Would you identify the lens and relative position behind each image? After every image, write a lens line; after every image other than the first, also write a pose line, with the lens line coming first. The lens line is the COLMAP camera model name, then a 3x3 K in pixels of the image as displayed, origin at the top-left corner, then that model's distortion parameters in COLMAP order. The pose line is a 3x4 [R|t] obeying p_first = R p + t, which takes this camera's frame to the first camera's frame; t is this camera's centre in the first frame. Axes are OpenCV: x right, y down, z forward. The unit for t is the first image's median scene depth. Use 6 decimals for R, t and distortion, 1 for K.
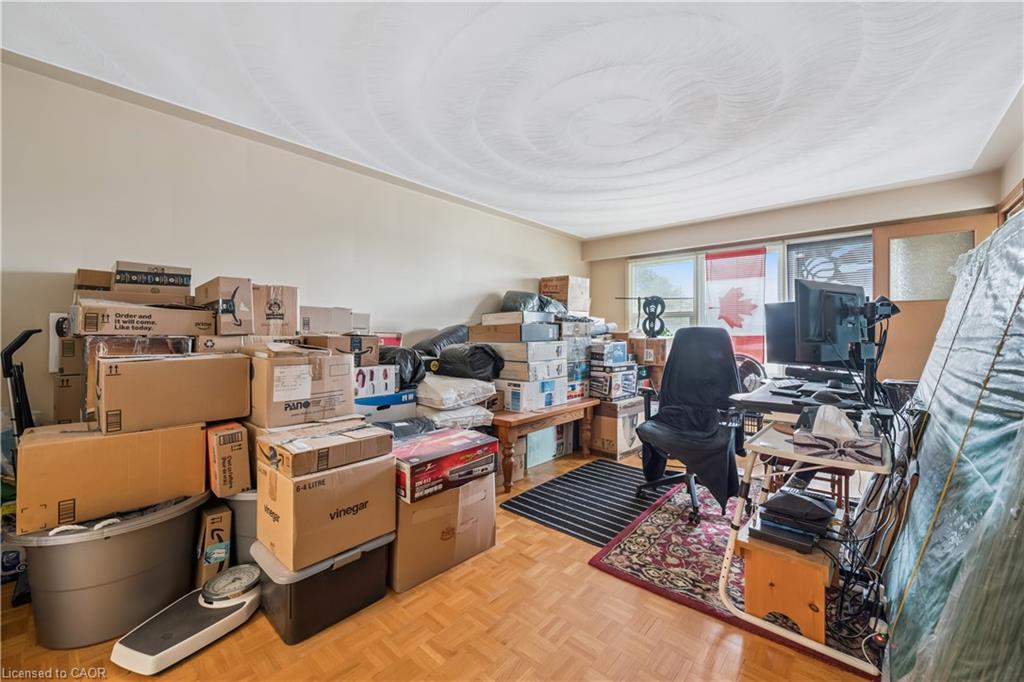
lens RADIAL K [[396.9, 0, 513.3], [0, 396.9, 336.9], [0, 0, 1]] dist [-0.002457, -0.000051]
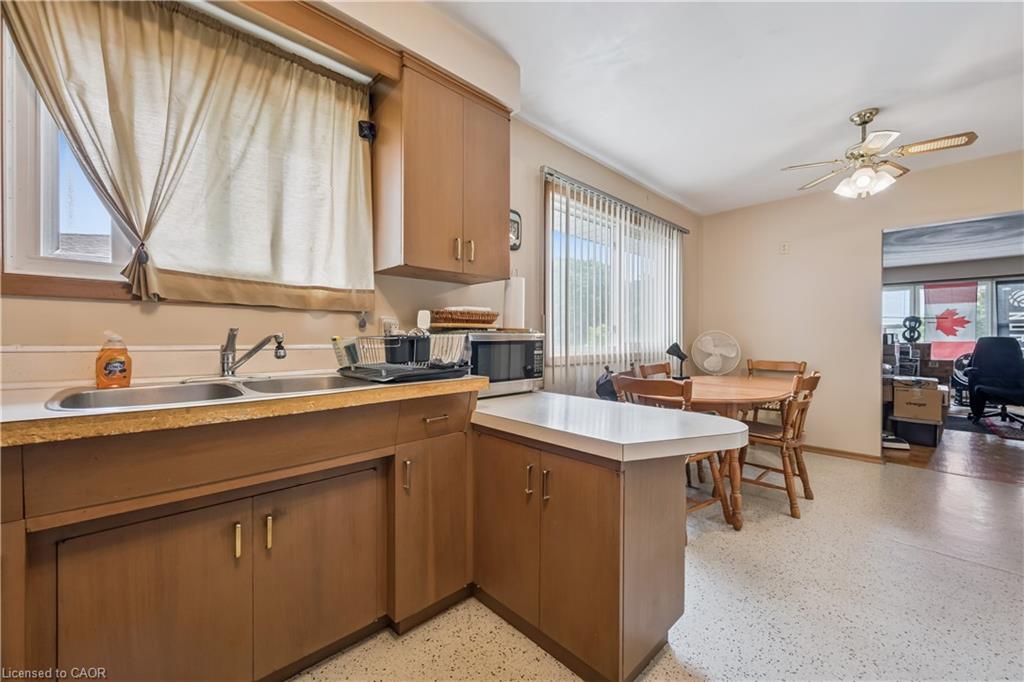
lens RADIAL K [[396.9, 0, 514.9], [0, 396.9, 338.6], [0, 0, 1]] dist [-0.002457, -0.000051]
pose [[0.997561, 0.000641, -0.069801, -1.083383], [-0.001396, 0.999941, -0.010766, 0.005534], [0.069790, 0.010837, 0.997503, -0.663185]]
